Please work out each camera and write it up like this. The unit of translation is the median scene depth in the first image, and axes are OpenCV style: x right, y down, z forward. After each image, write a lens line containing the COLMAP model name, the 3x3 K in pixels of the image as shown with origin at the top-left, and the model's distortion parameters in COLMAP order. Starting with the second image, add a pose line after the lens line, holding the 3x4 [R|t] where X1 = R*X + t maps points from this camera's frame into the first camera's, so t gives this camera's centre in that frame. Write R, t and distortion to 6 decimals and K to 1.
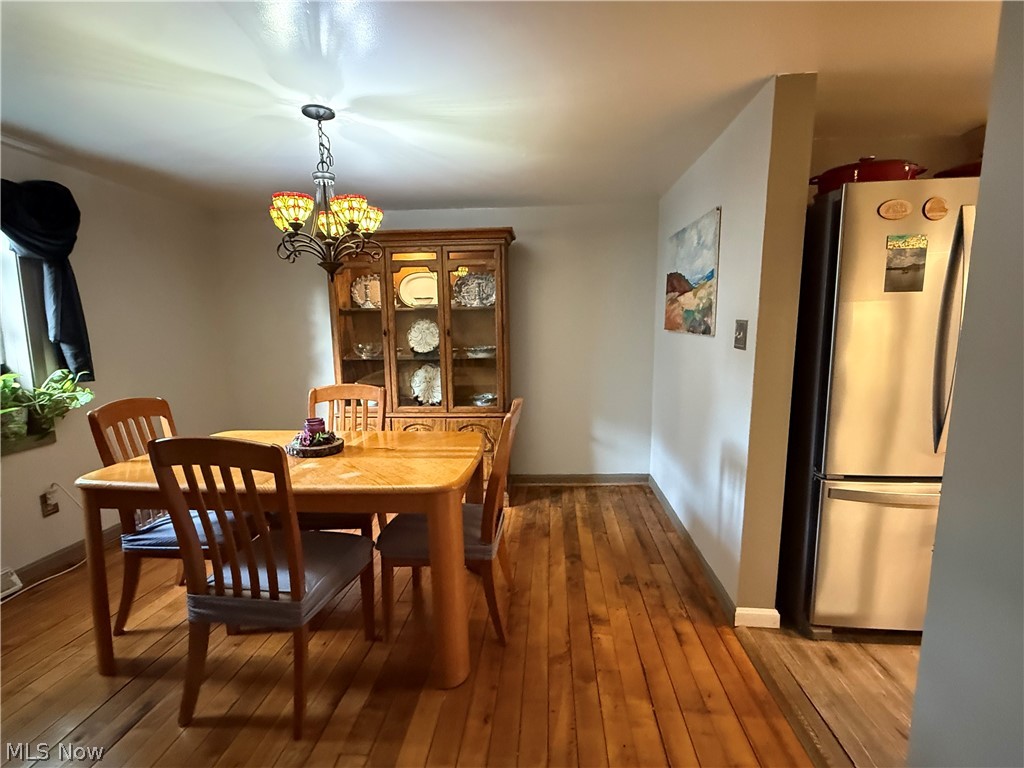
lens RADIAL K [[474.2, 0, 512.0], [0, 474.2, 384.0], [0, 0, 1]] dist [0.000806, 0.000020]
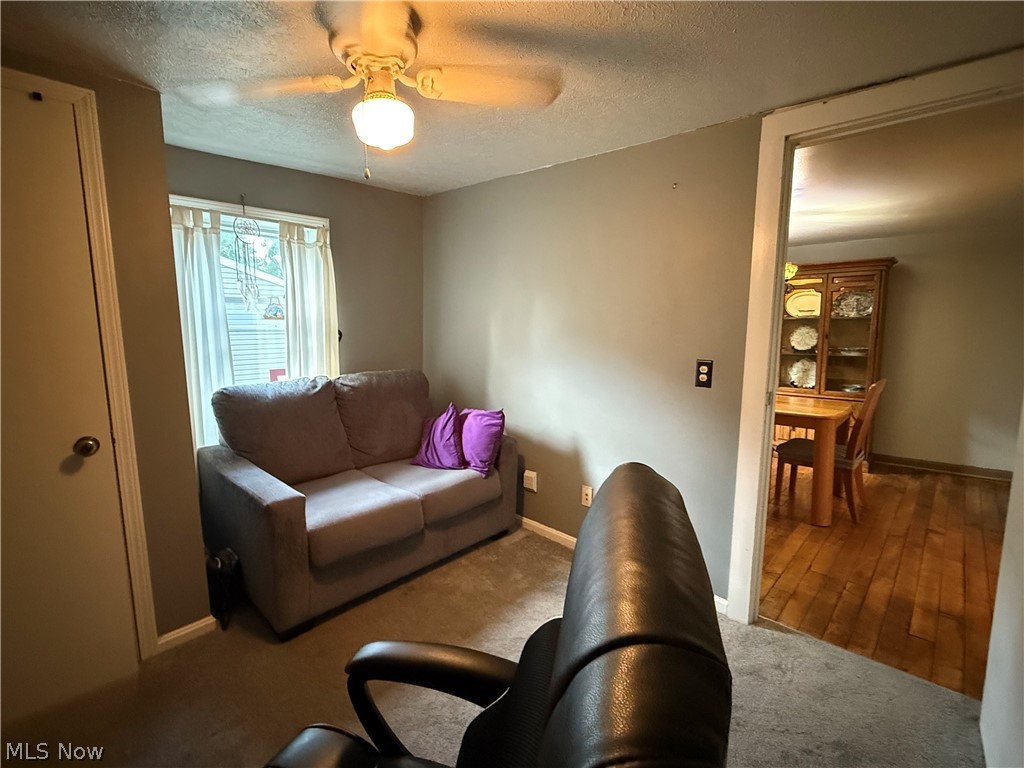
lens RADIAL K [[474.2, 0, 512.0], [0, 474.2, 384.0], [0, 0, 1]] dist [0.000806, 0.000020]
pose [[0.778882, 0.086195, -0.621220, 0.020805], [-0.087098, 0.995779, 0.028964, 0.066595], [0.621094, 0.031547, 0.783101, -0.613075]]
